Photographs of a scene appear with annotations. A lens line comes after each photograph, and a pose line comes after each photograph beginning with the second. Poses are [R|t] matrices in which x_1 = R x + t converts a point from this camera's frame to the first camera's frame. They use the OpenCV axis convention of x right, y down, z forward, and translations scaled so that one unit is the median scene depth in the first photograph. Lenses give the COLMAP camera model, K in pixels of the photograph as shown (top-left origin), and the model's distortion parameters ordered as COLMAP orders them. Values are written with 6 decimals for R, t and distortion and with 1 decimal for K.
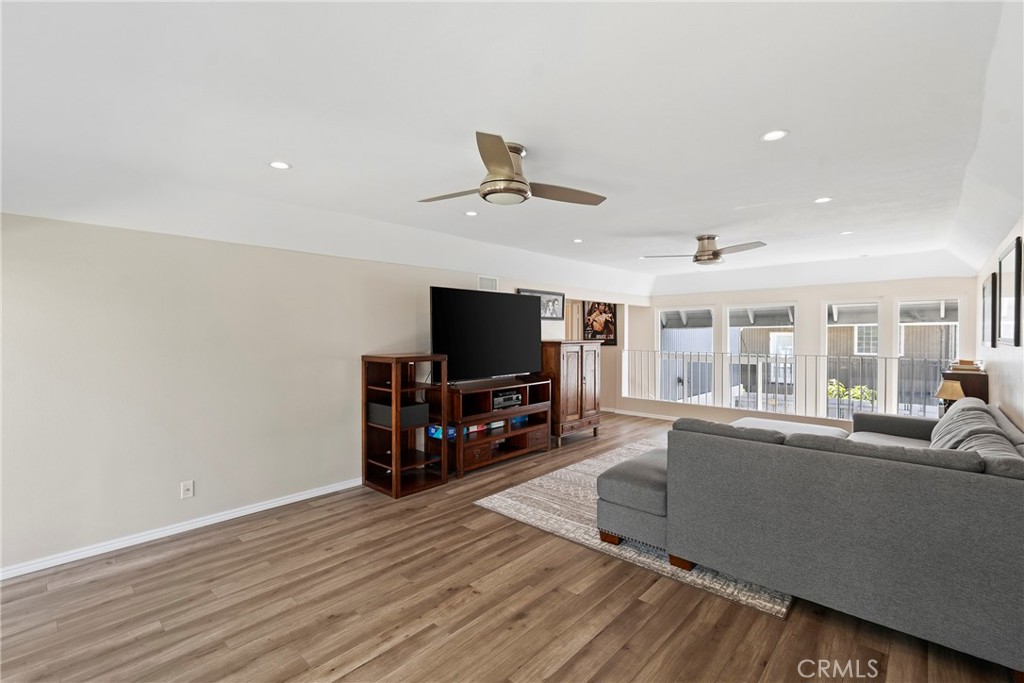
lens RADIAL K [[450.3, 0, 515.4], [0, 450.3, 338.0], [0, 0, 1]] dist [-0.001087, -0.002091]
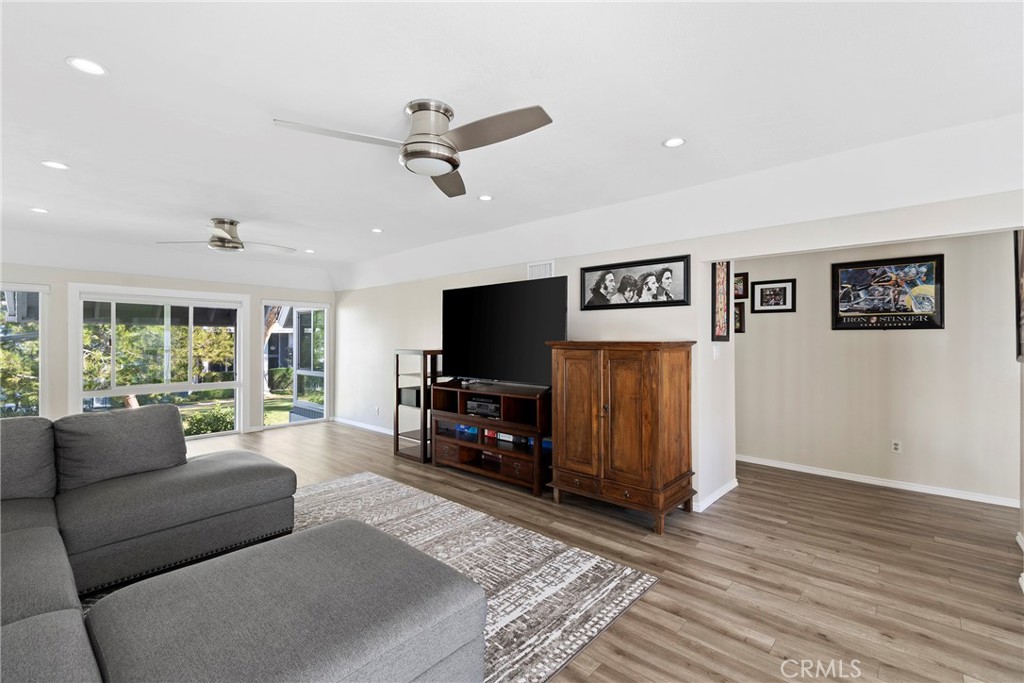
lens RADIAL K [[450.3, 0, 521.0], [0, 450.3, 339.3], [0, 0, 1]] dist [-0.001087, -0.002091]
pose [[0.025476, 0.000163, -0.999675, 0.870231], [-0.012871, 0.999917, -0.000165, 0.006116], [0.999593, 0.012871, 0.025476, 1.069881]]
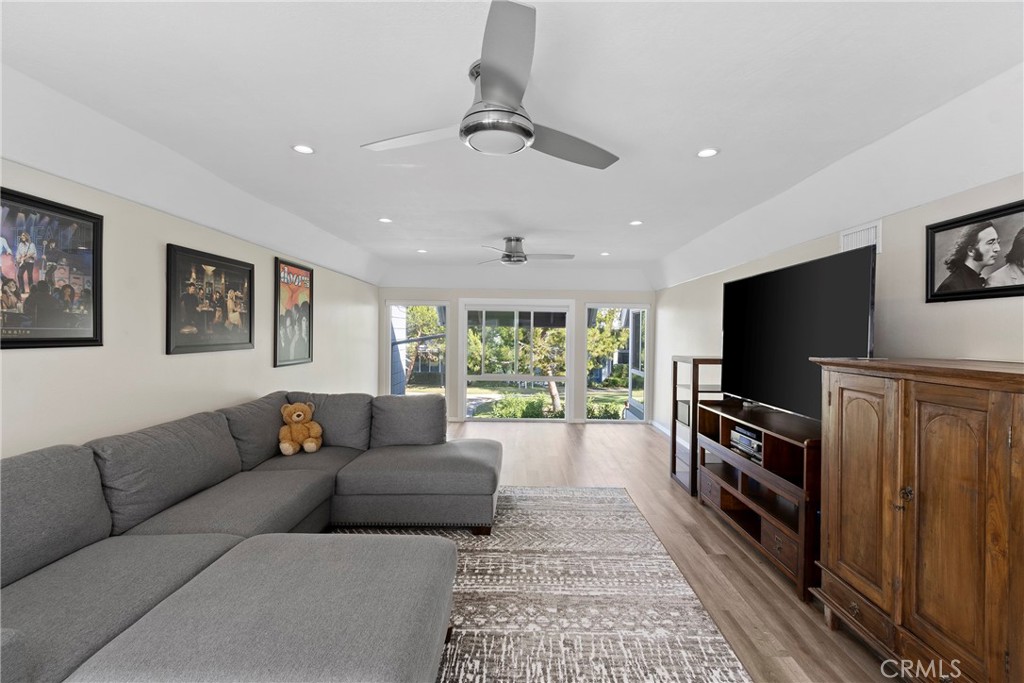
lens RADIAL K [[450.3, 0, 516.4], [0, 450.3, 336.5], [0, 0, 1]] dist [-0.001087, -0.002091]
pose [[-0.742828, -0.004117, -0.669469, 0.653842], [-0.020312, 0.999659, 0.016391, -0.013533], [0.669174, 0.025774, -0.742659, 1.271672]]
